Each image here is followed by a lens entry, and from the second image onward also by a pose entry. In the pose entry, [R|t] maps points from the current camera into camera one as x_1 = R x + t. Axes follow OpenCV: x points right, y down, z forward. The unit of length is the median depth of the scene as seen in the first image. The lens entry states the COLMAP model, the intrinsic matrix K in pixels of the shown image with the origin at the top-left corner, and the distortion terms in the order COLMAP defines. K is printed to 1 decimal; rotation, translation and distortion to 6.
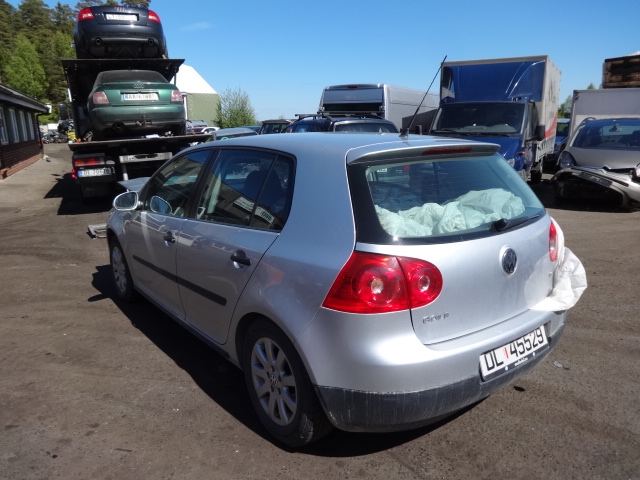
lens RADIAL K [[472.5, 0, 318.7], [0, 472.5, 240.4], [0, 0, 1]] dist [0.001482, 0.001355]
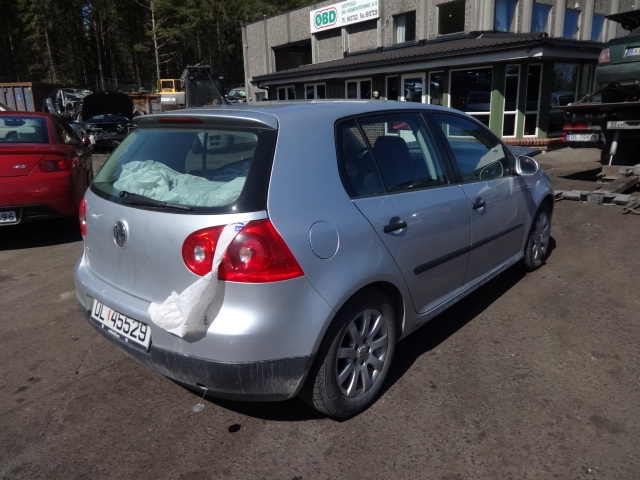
lens RADIAL K [[472.5, 0, 318.9], [0, 472.5, 239.7], [0, 0, 1]] dist [0.001482, 0.001355]
pose [[0.231561, 0.279901, -0.931684, 0.347775], [-0.203924, 0.950403, 0.234841, -0.065467], [0.951207, 0.135612, 0.277155, 0.269685]]
